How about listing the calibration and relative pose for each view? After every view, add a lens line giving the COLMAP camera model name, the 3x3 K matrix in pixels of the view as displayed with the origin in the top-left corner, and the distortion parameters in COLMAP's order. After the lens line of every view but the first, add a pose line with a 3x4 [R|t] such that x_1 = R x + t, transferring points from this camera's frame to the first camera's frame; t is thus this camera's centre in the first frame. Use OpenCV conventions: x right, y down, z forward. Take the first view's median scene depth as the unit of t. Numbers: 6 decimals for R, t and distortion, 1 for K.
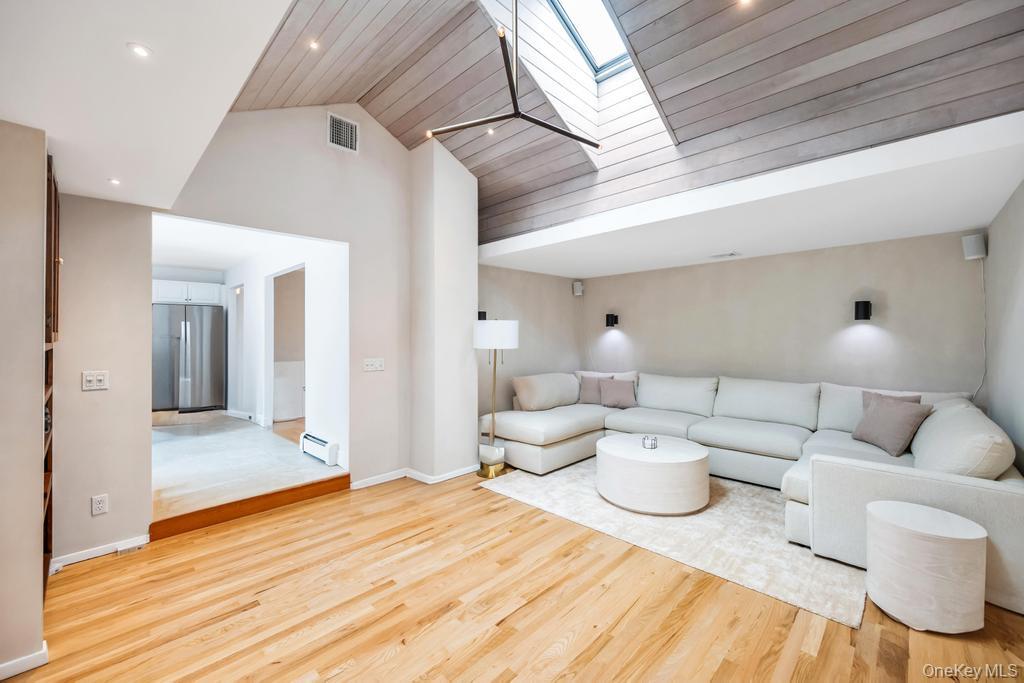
lens RADIAL K [[406.2, 0, 512.4], [0, 406.2, 339.2], [0, 0, 1]] dist [0.000396, 0.000041]
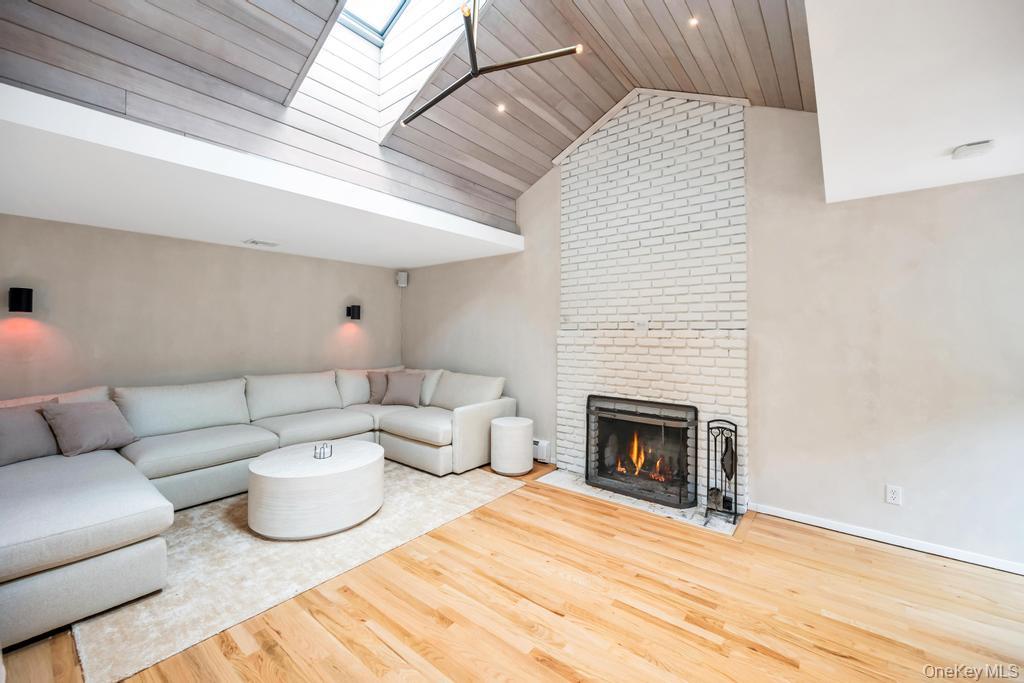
lens RADIAL K [[408.6, 0, 507.3], [0, 408.6, 332.6], [0, 0, 1]] dist [0.001010, 0.000097]
pose [[-0.081808, 0.003304, 0.996643, -0.726121], [0.004308, 0.999986, -0.002962, 0.002507], [-0.996639, 0.004052, -0.081821, 0.850848]]
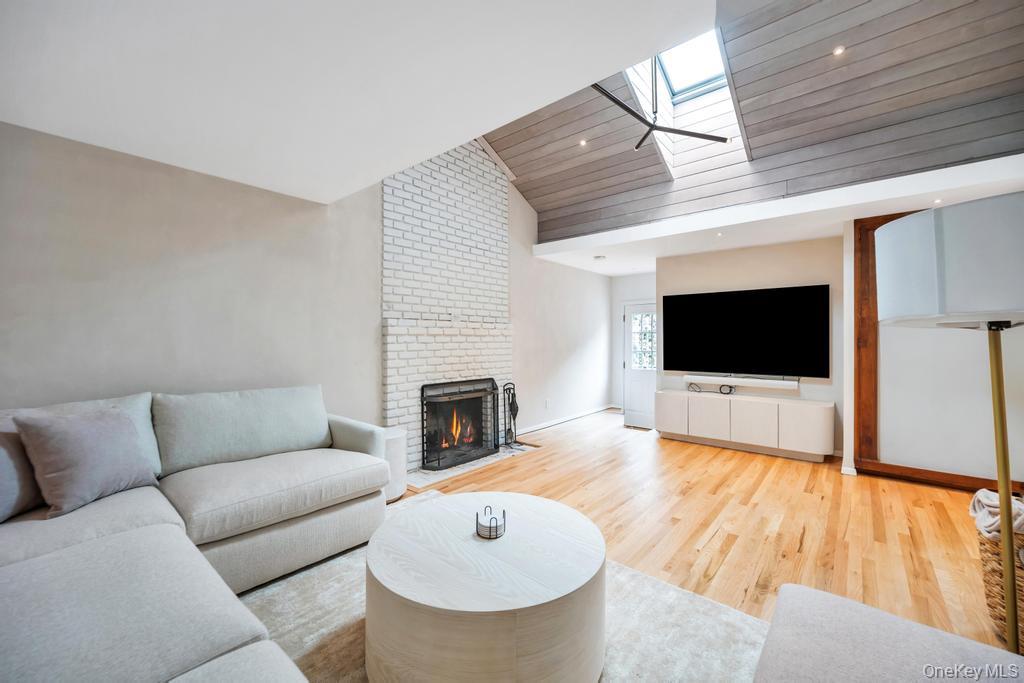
lens RADIAL K [[406.2, 0, 512.4], [0, 406.2, 339.2], [0, 0, 1]] dist [0.000396, 0.000041]
pose [[-0.998078, 0.002565, -0.061910, 0.429866], [0.002299, 0.999988, 0.004366, 0.051316], [0.061920, 0.004216, -0.998072, 1.856310]]
